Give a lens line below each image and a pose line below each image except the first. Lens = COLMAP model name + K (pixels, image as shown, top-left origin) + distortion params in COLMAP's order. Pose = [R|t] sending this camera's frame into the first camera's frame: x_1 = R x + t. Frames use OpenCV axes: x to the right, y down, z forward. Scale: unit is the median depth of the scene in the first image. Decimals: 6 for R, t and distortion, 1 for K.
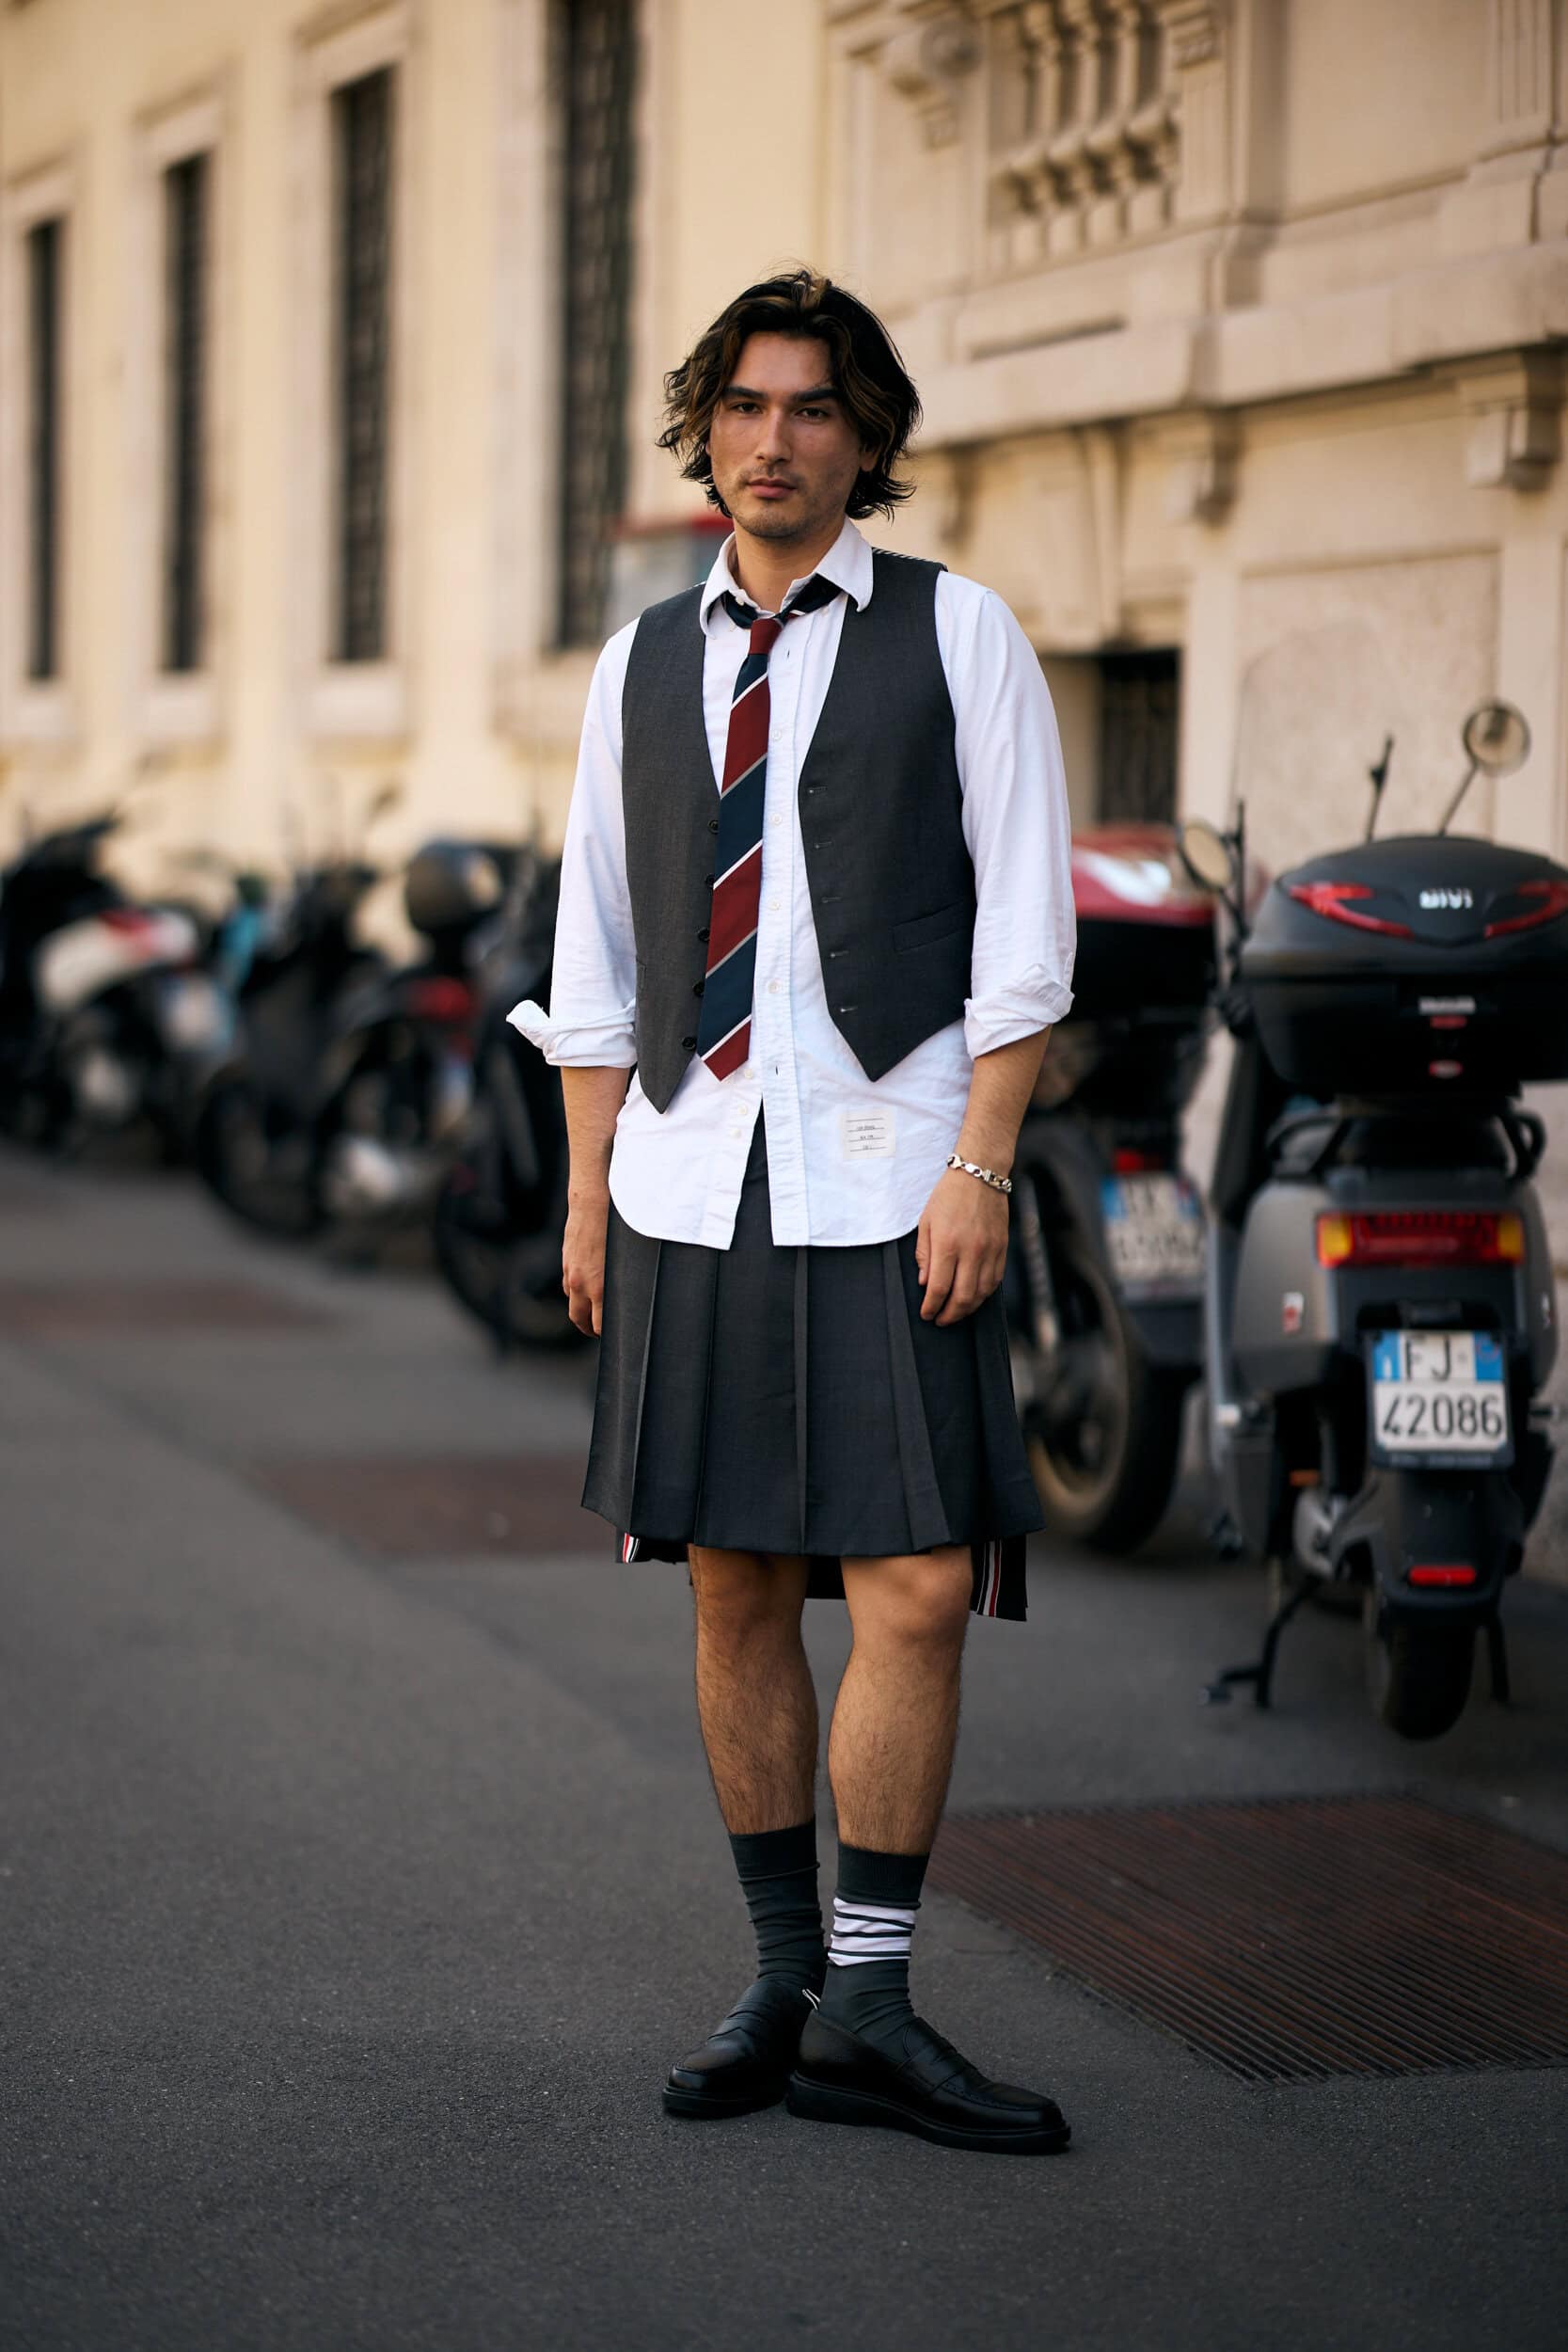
lens RADIAL K [[5688.7, 0, 795.3], [0, 5688.7, 1132.9], [0, 0, 1]] dist [0.082149, -0.351587]
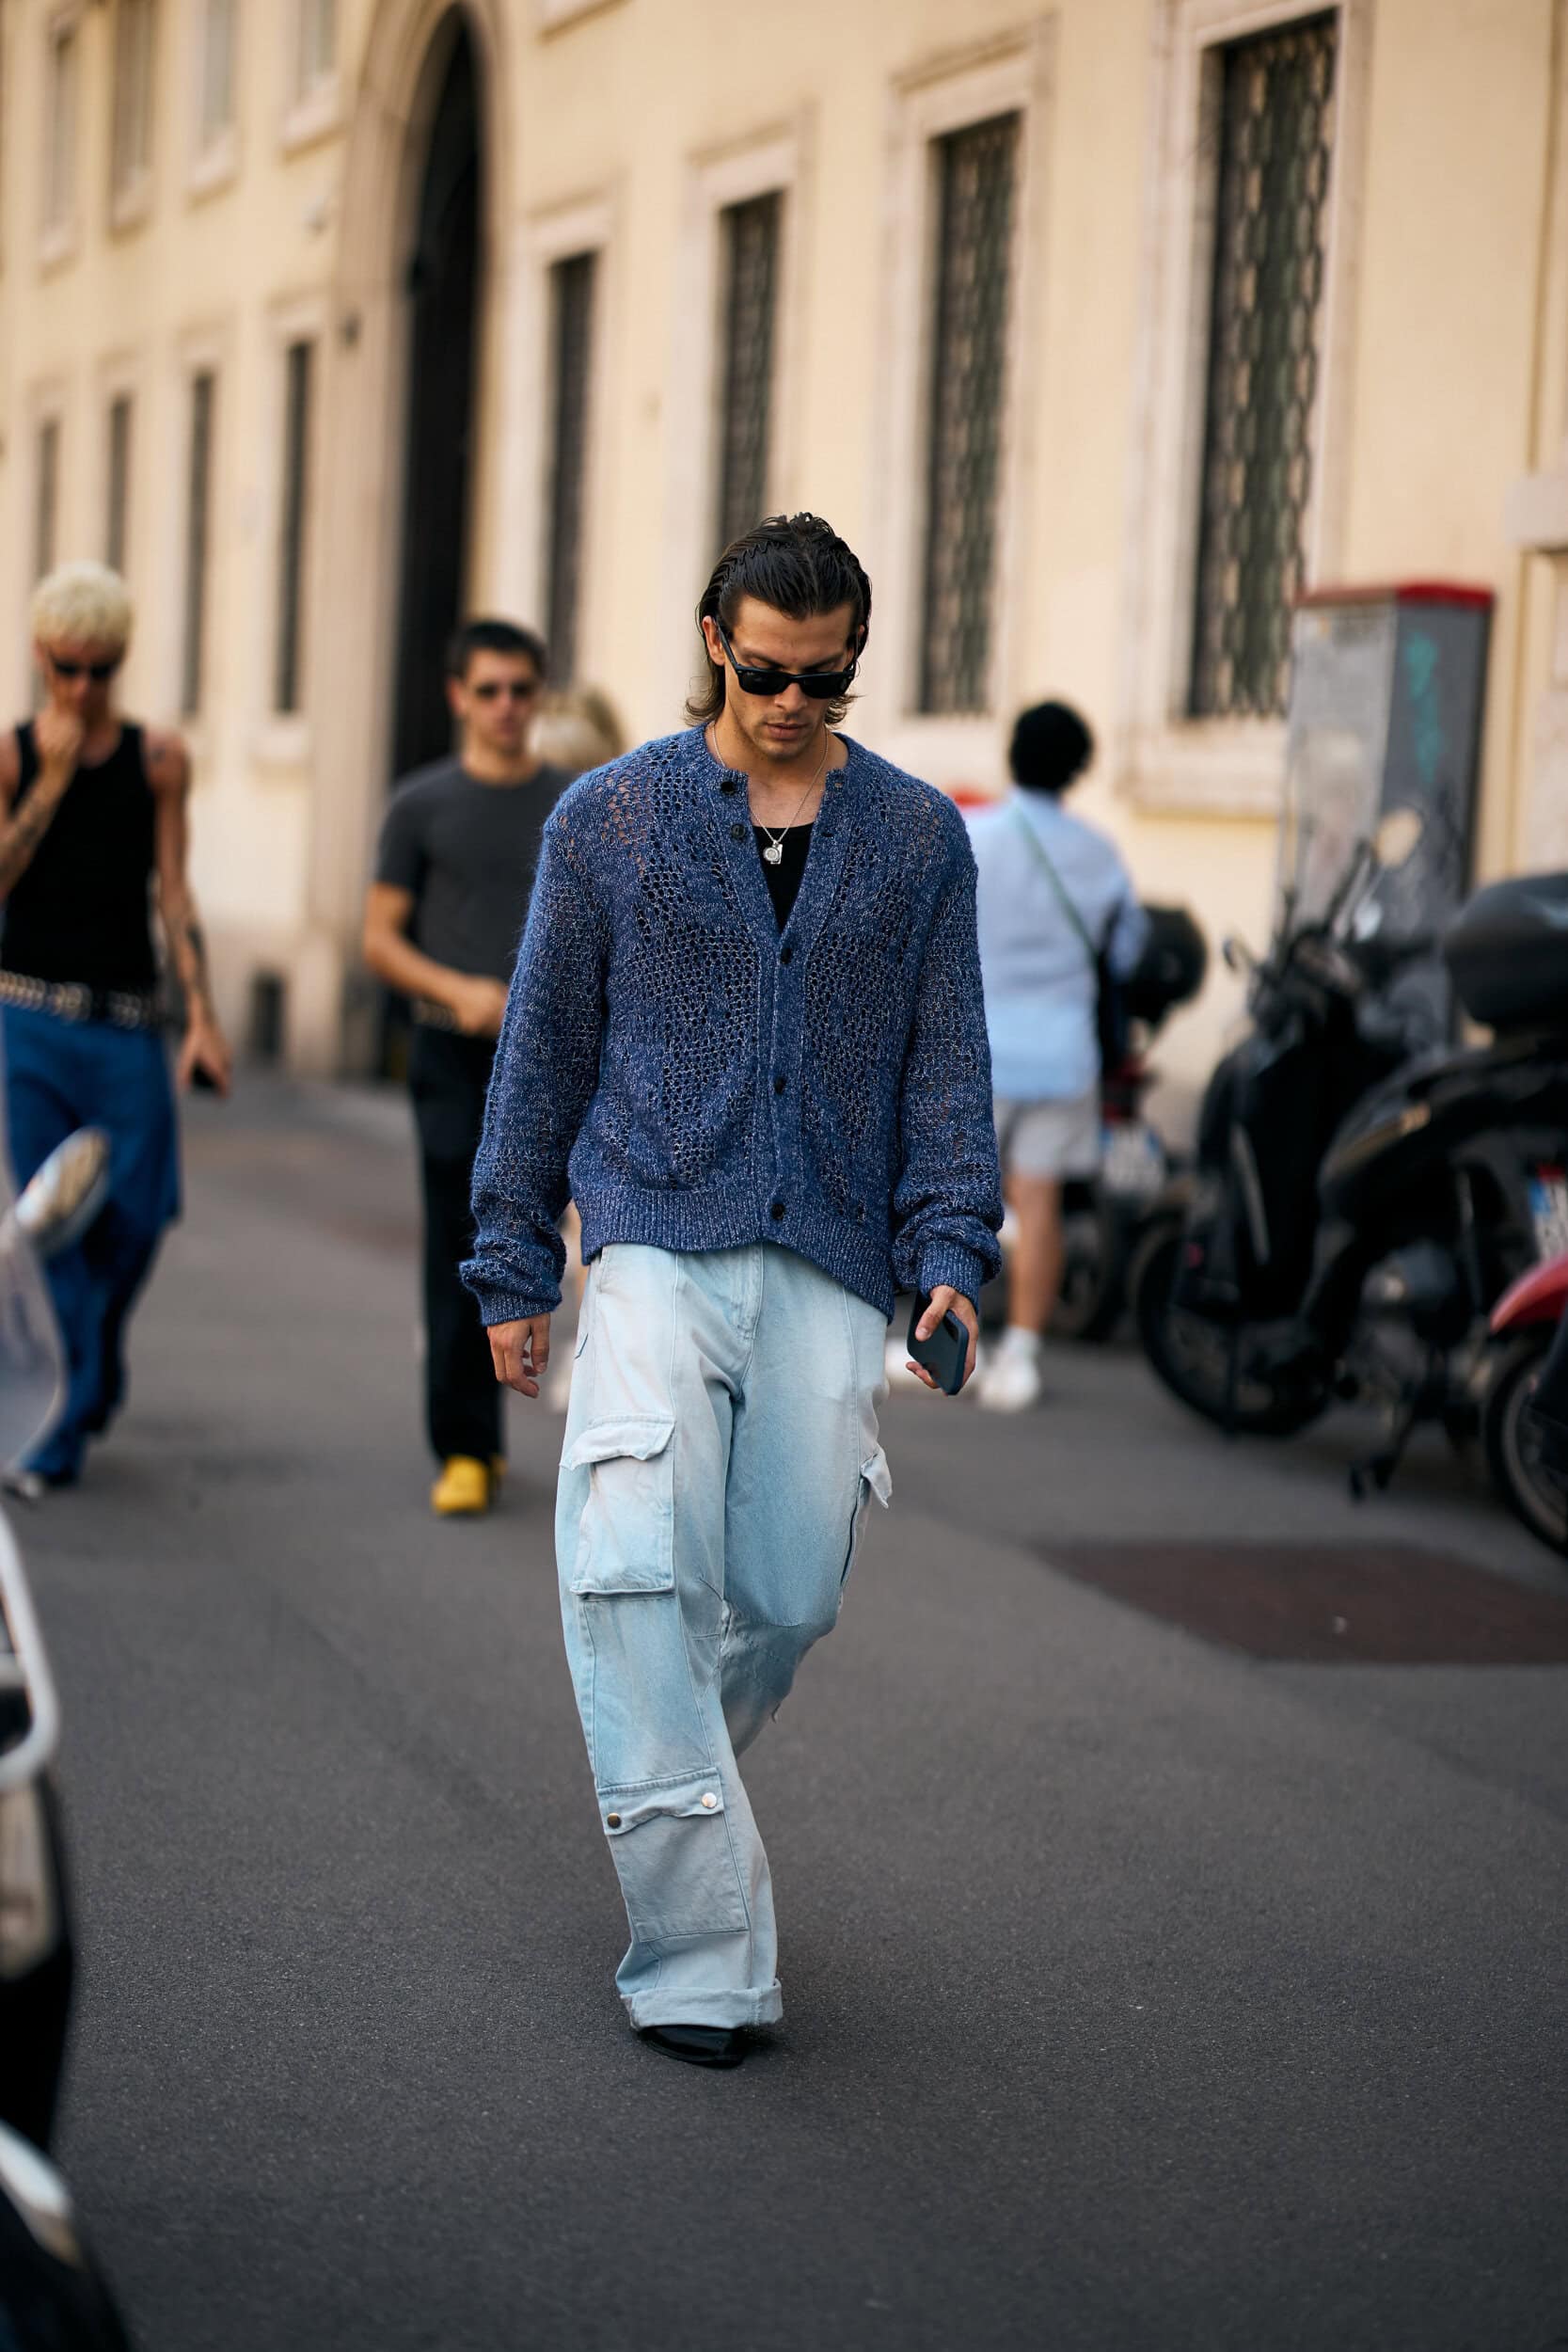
lens RADIAL K [[5688.7, 0, 795.3], [0, 5688.7, 1132.9], [0, 0, 1]] dist [0.082149, -0.351587]
pose [[0.998502, 0.032537, -0.043995, -0.097123], [-0.032770, 0.999452, -0.004596, -0.007305], [0.043821, 0.006031, 0.999021, 0.015123]]
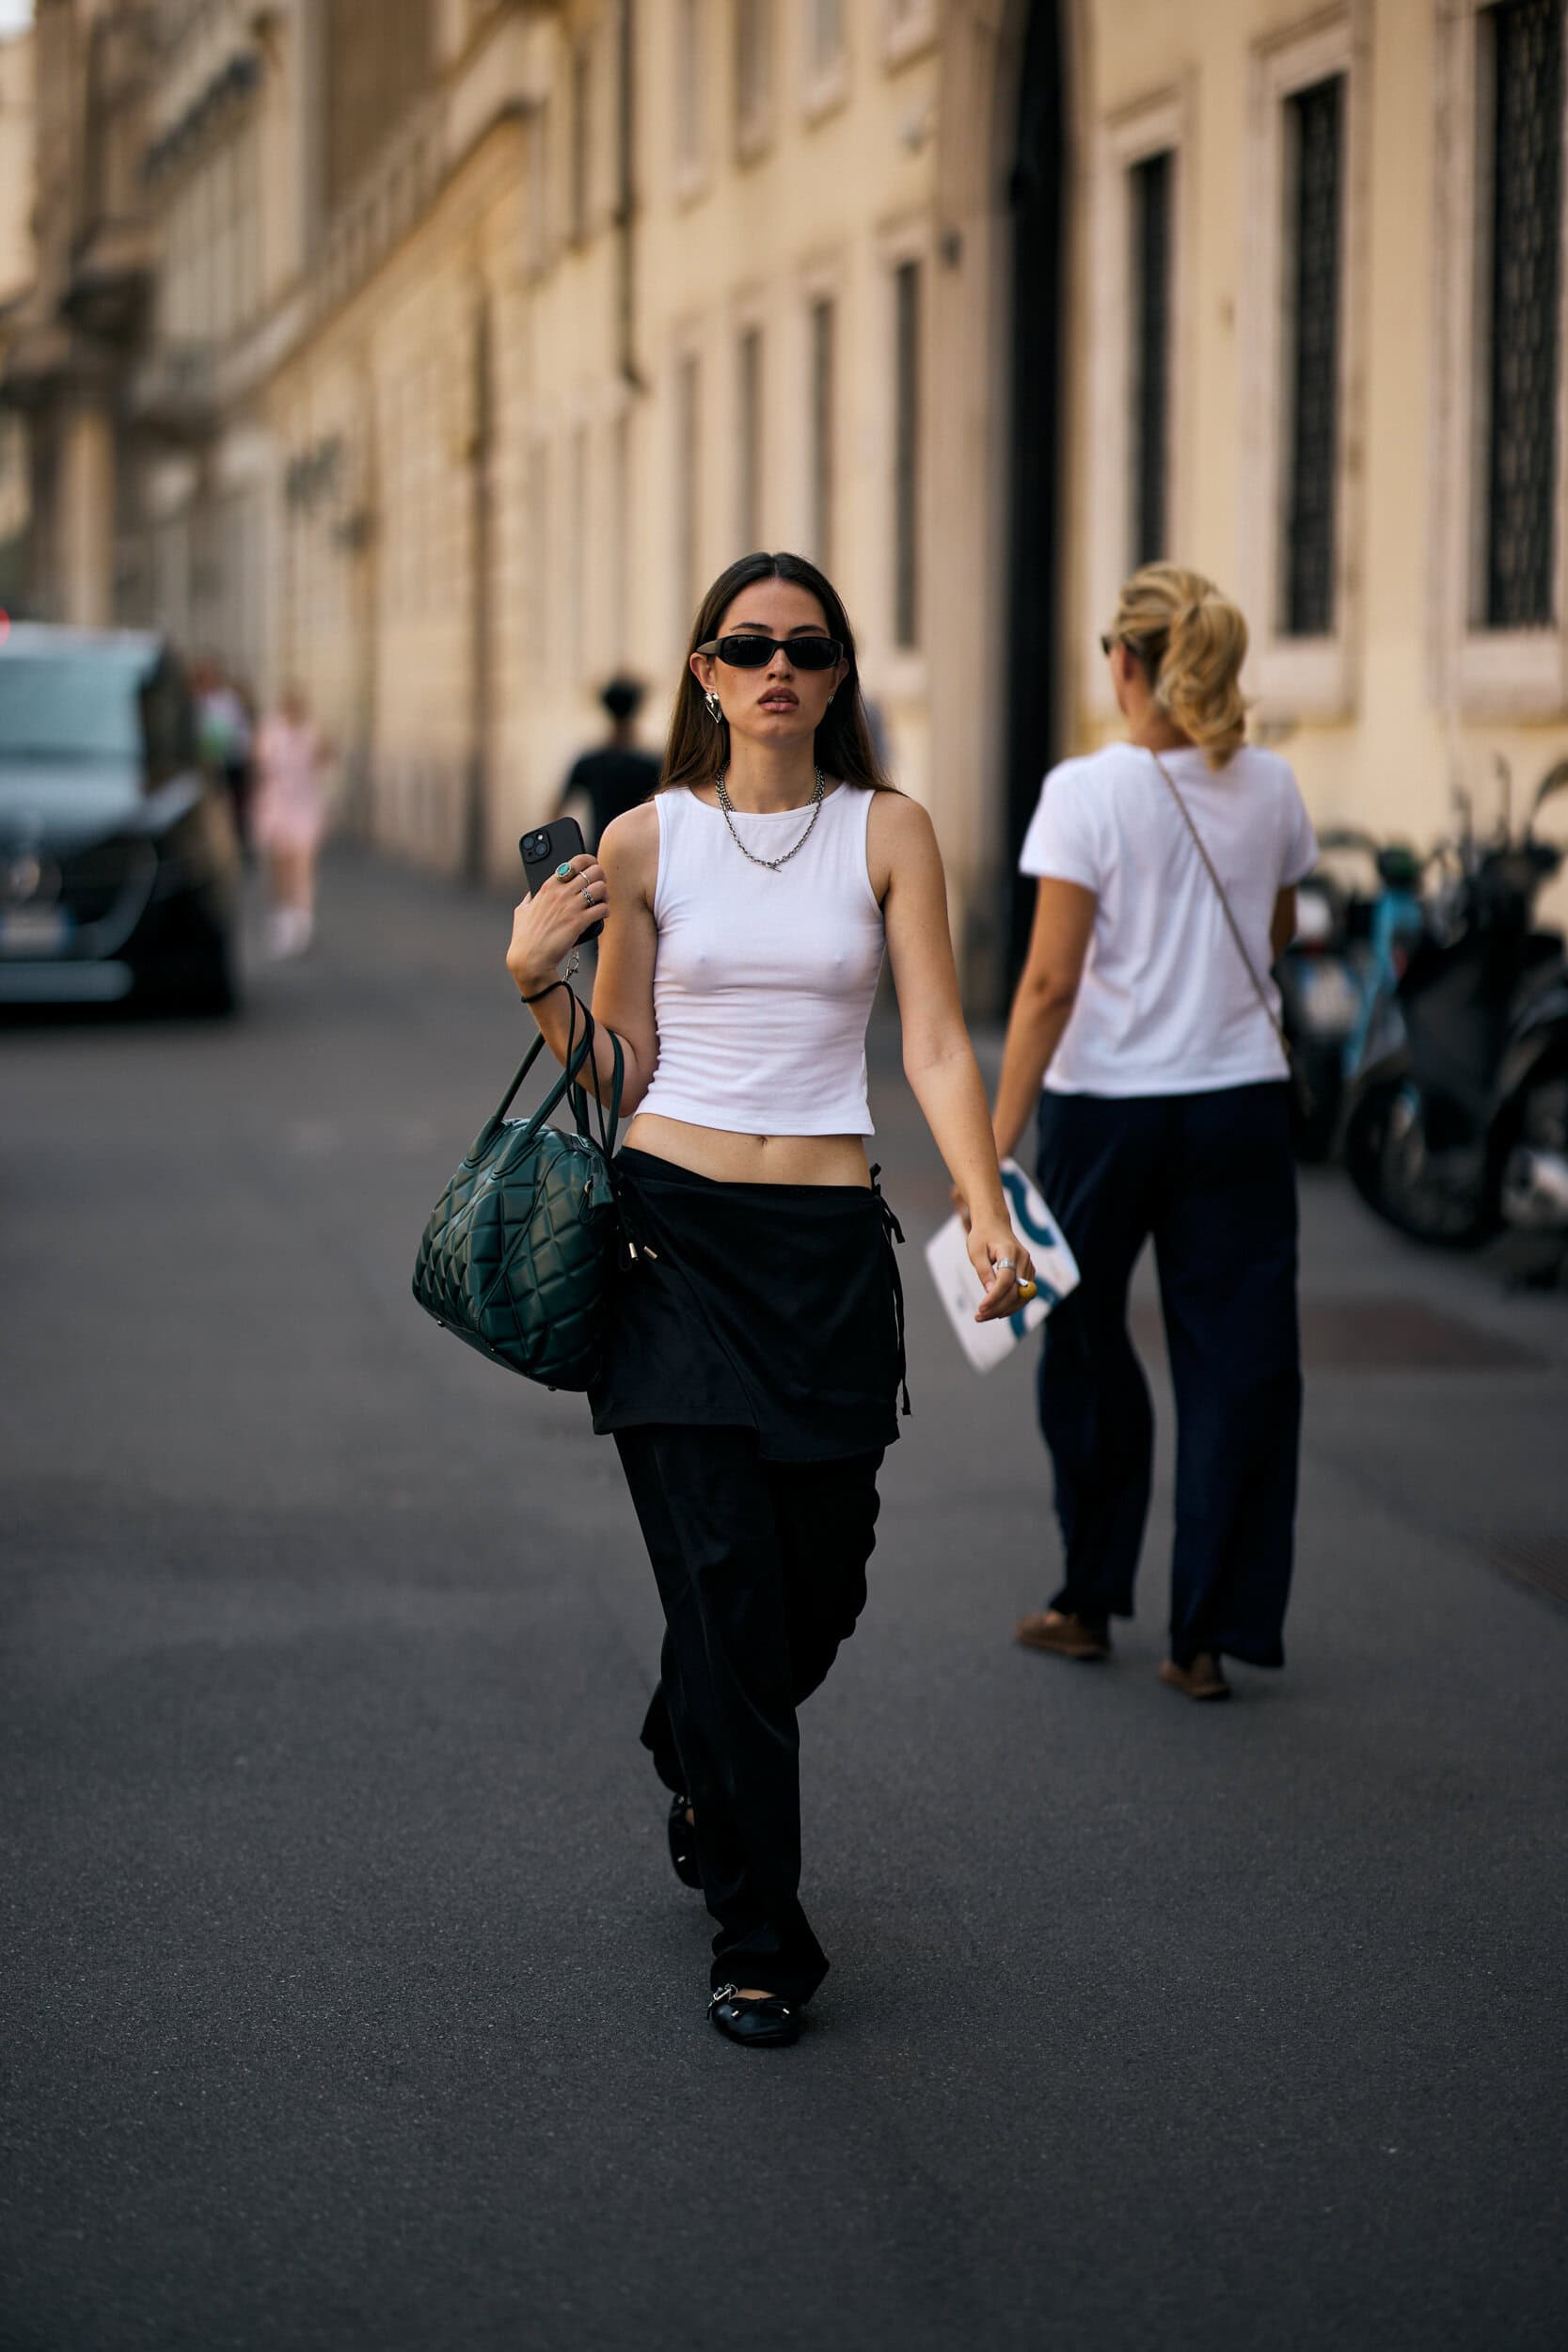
lens RADIAL K [[5699.9, 0, 784.0], [0, 5699.9, 1176.0], [0, 0, 1]] dist [0.079930, -0.503196]
pose [[0.984206, 0.003779, -0.176984, -0.048214], [-0.000394, 0.999816, 0.019159, -0.017096], [0.177024, -0.018787, 0.984027, 0.098499]]
